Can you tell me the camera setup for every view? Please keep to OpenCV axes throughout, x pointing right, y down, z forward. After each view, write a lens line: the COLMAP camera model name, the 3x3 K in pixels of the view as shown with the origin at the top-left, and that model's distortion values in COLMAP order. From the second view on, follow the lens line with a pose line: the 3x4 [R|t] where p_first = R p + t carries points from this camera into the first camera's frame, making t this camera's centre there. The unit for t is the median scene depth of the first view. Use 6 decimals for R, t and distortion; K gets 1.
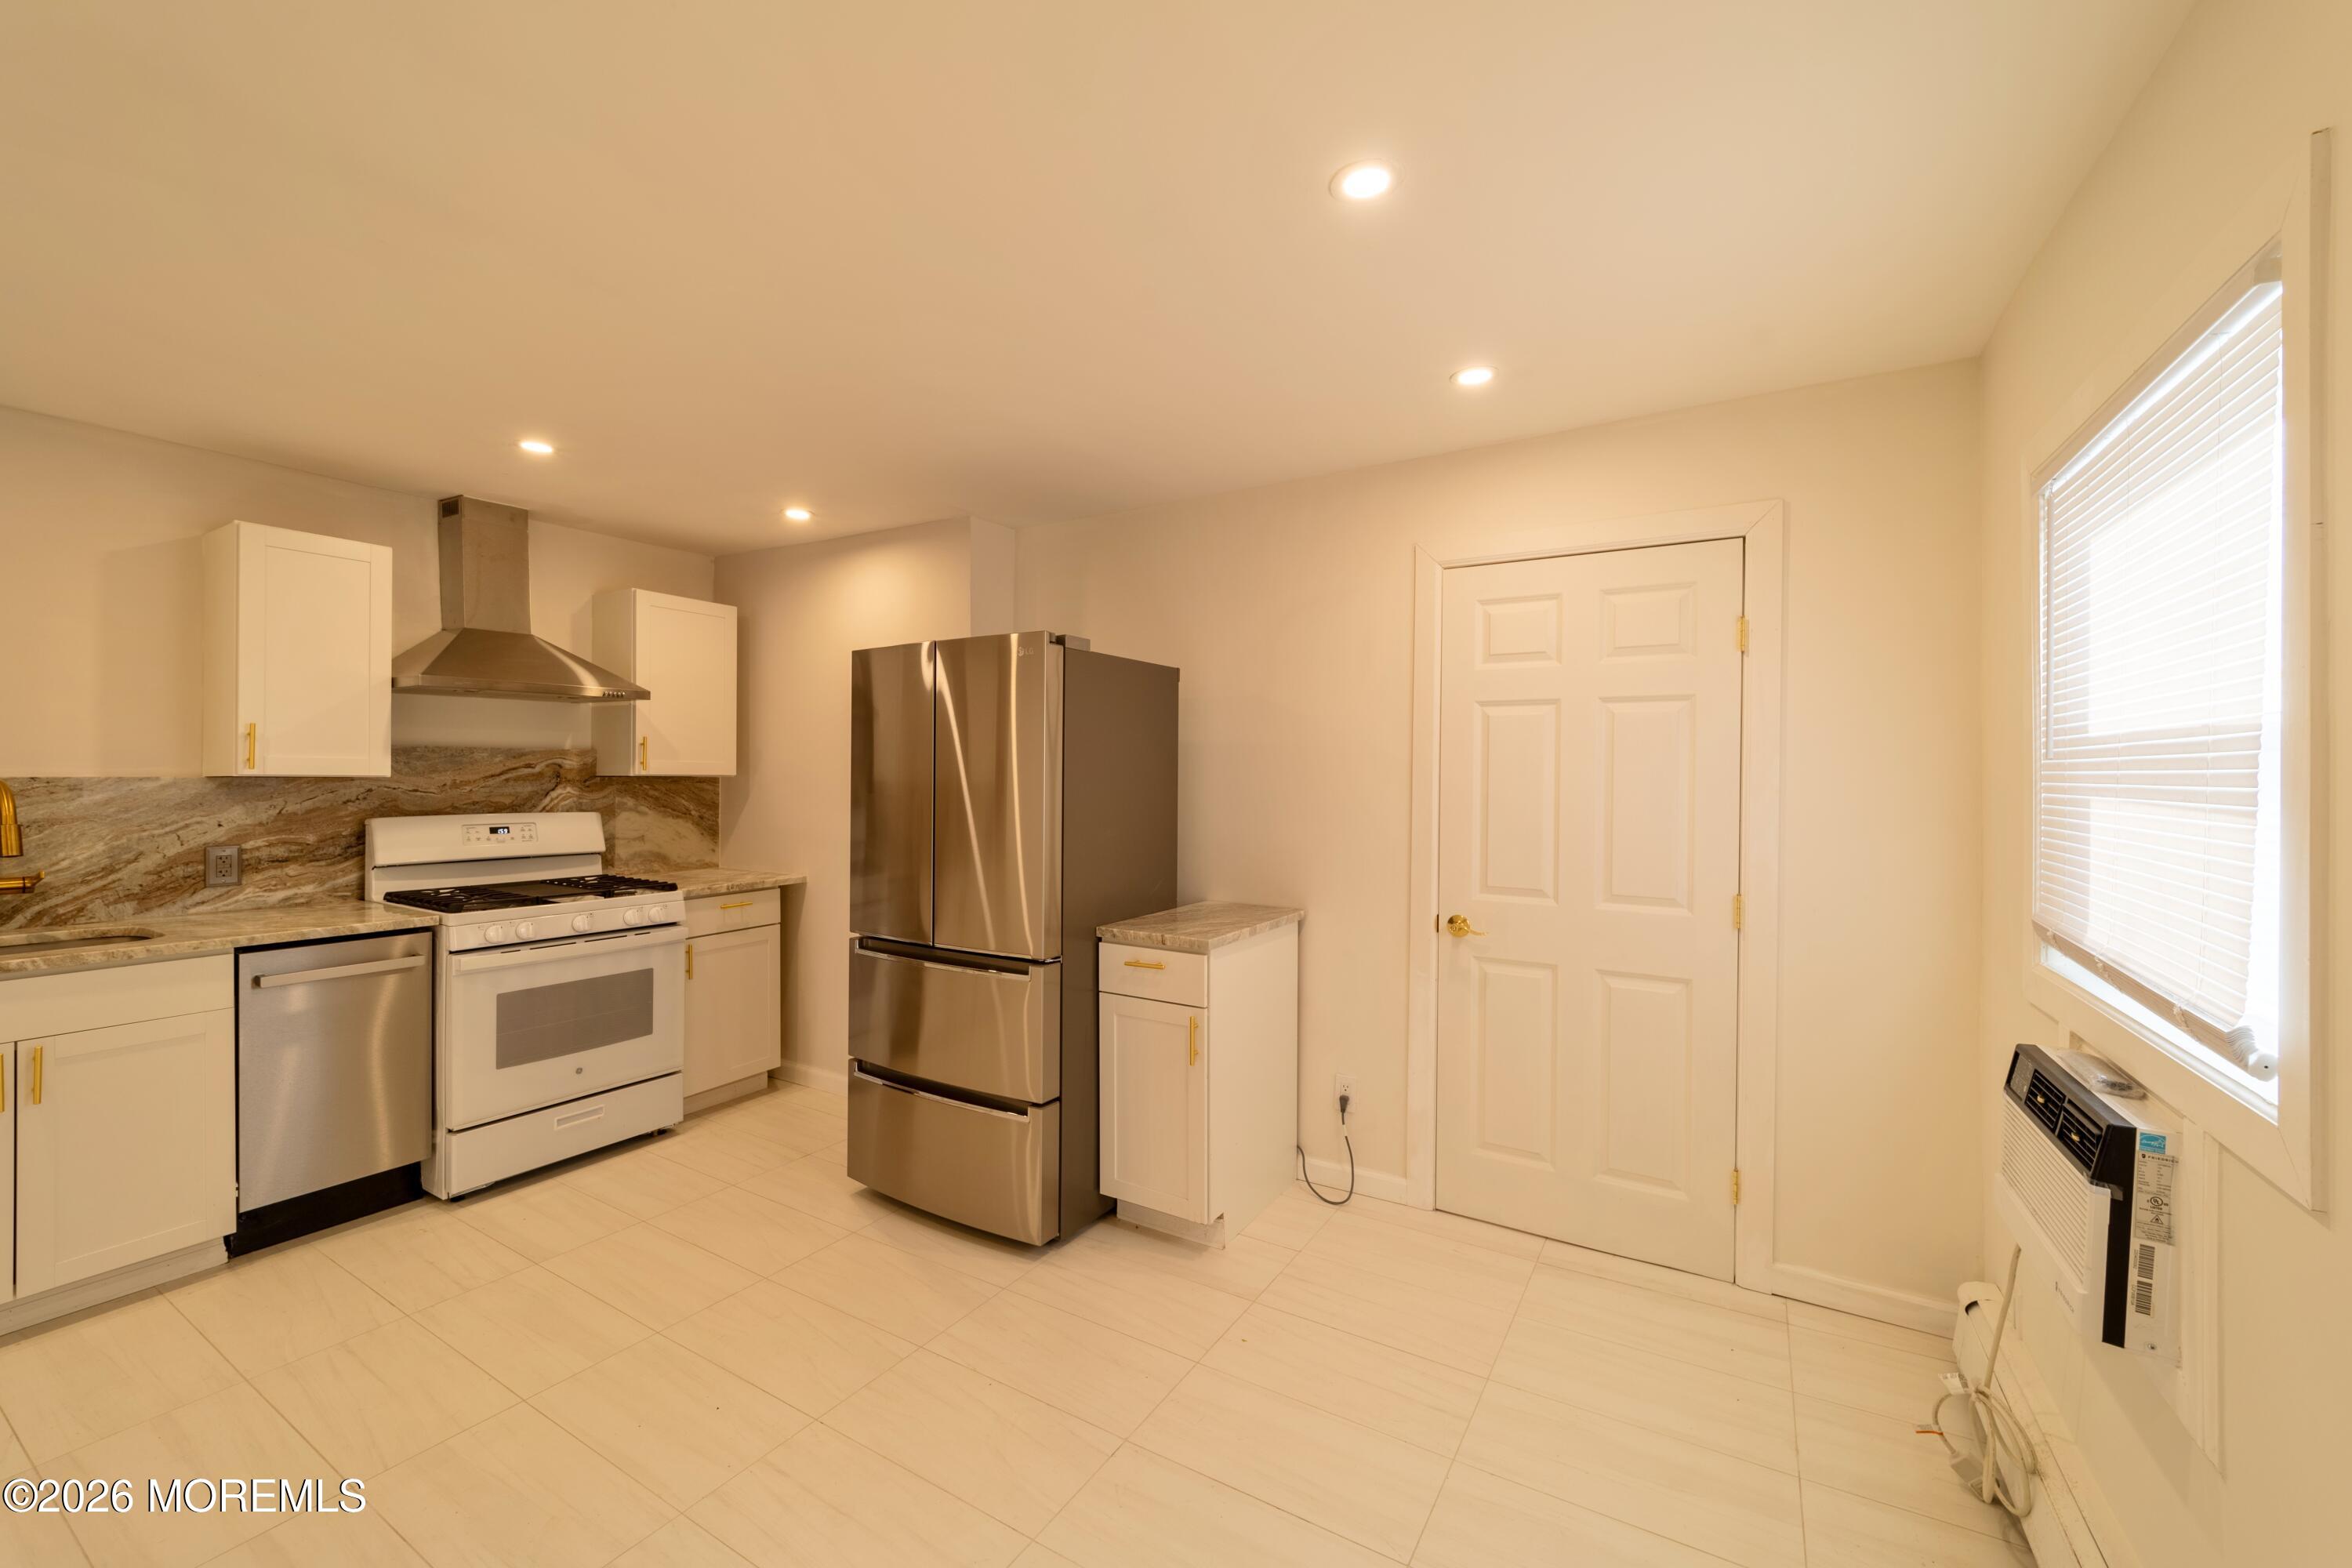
lens RADIAL K [[928.1, 0, 1172.2], [0, 928.1, 780.9], [0, 0, 1]] dist [0.003340, -0.000867]
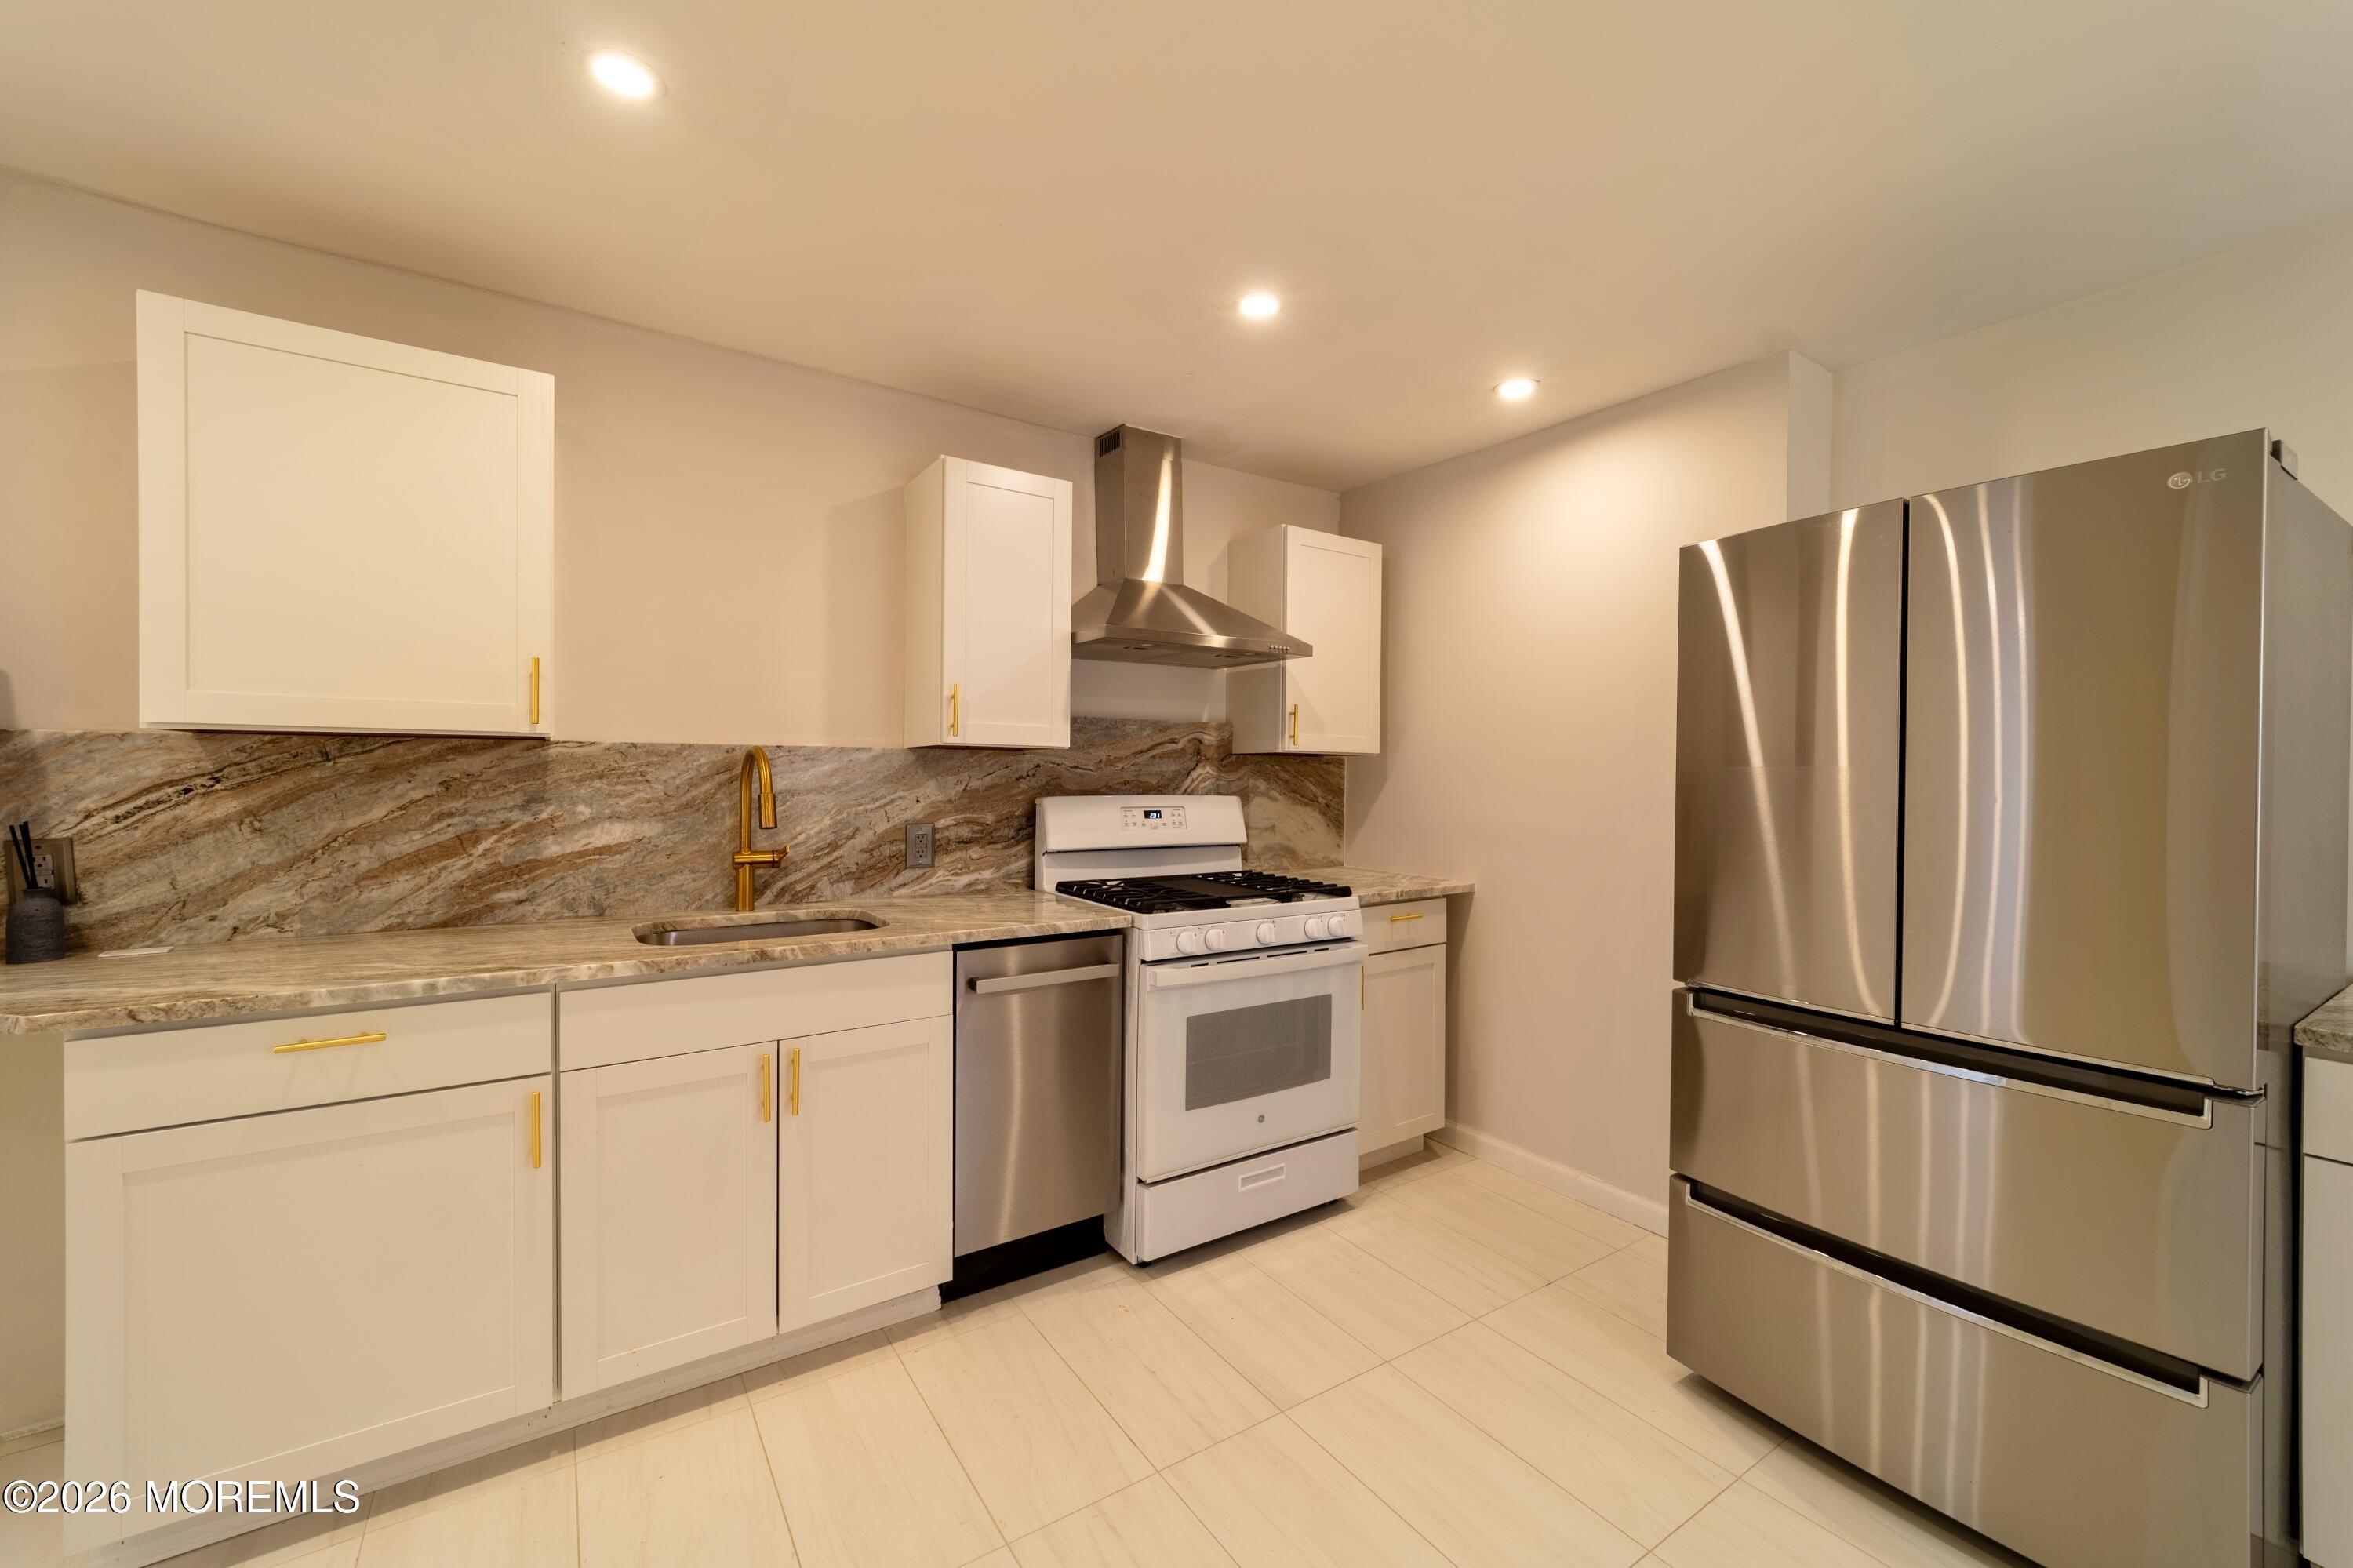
lens RADIAL K [[961.3, 0, 1205.0], [0, 961.3, 782.7], [0, 0, 1]] dist [0.009940, -0.000522]
pose [[0.912980, 0.007575, -0.407935, -0.363840], [-0.006613, 0.999971, 0.003768, 0.022988], [0.407952, -0.000742, 0.913003, 0.241446]]
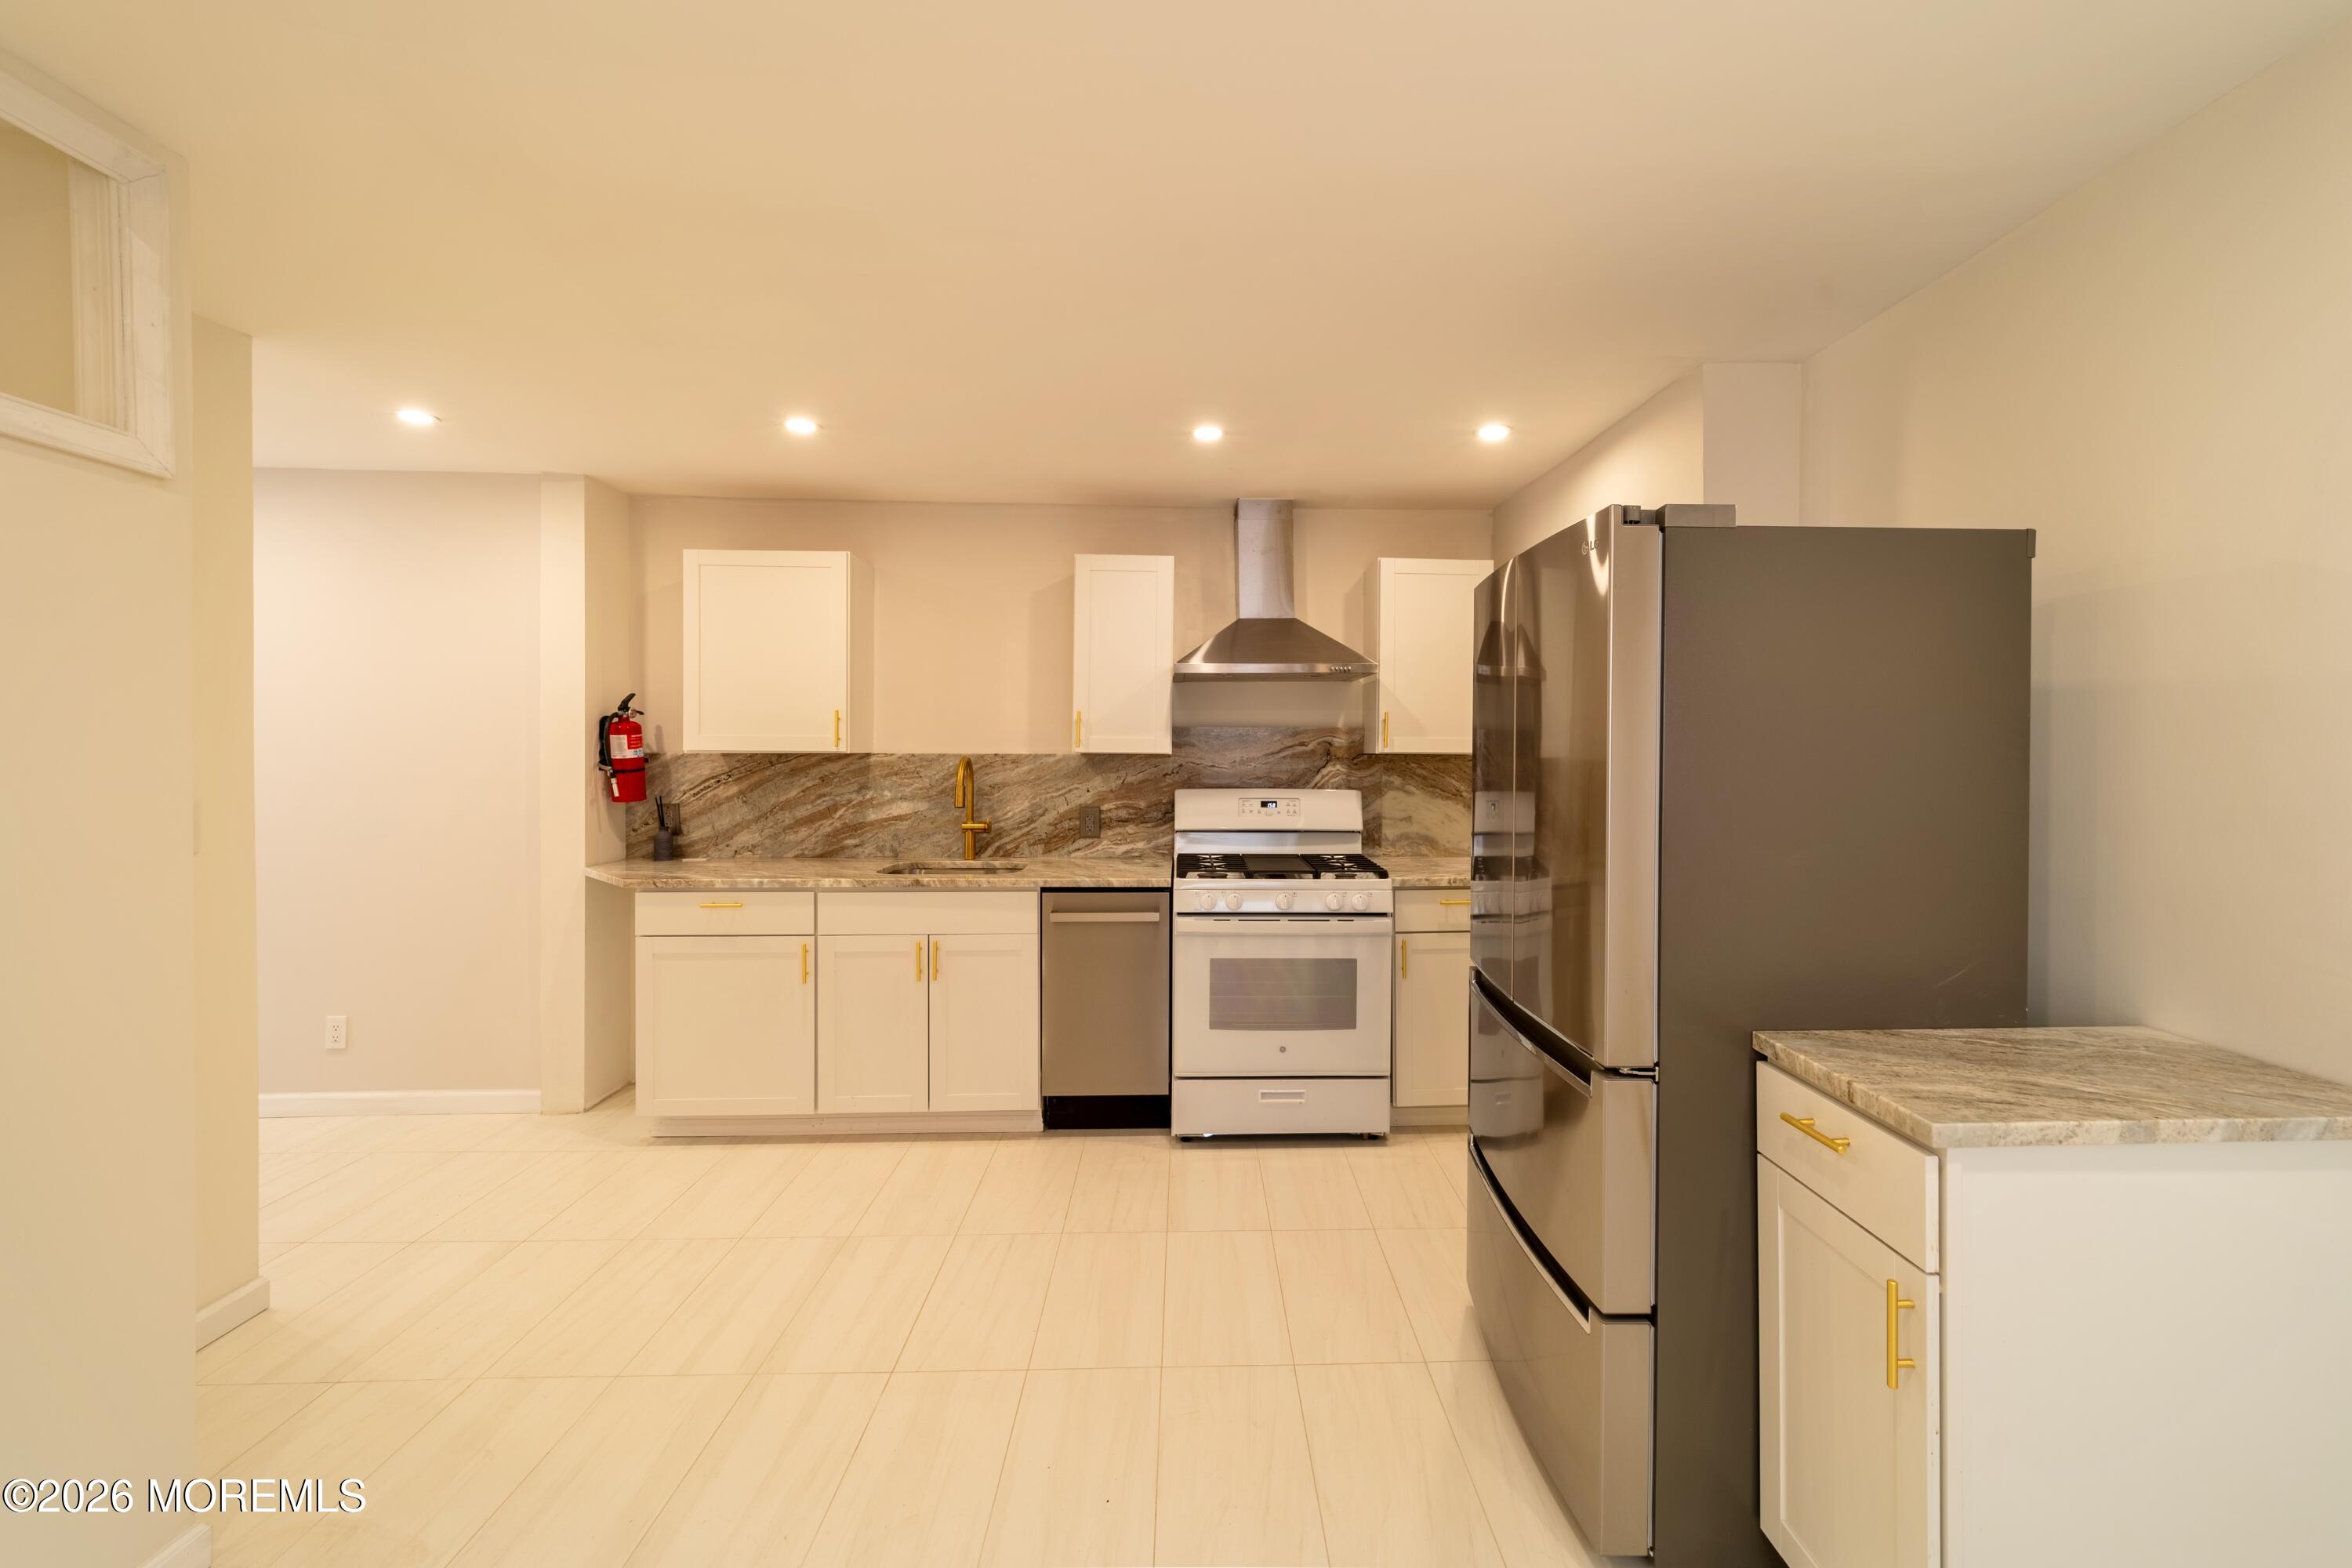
lens RADIAL K [[960.8, 0, 1225.6], [0, 960.8, 757.8], [0, 0, 1]] dist [0.009940, -0.000522]
pose [[0.563040, 0.004076, -0.826419, 0.188815], [-0.006705, 0.999977, 0.000364, -0.000884], [0.826402, 0.005336, 0.563055, 0.381227]]
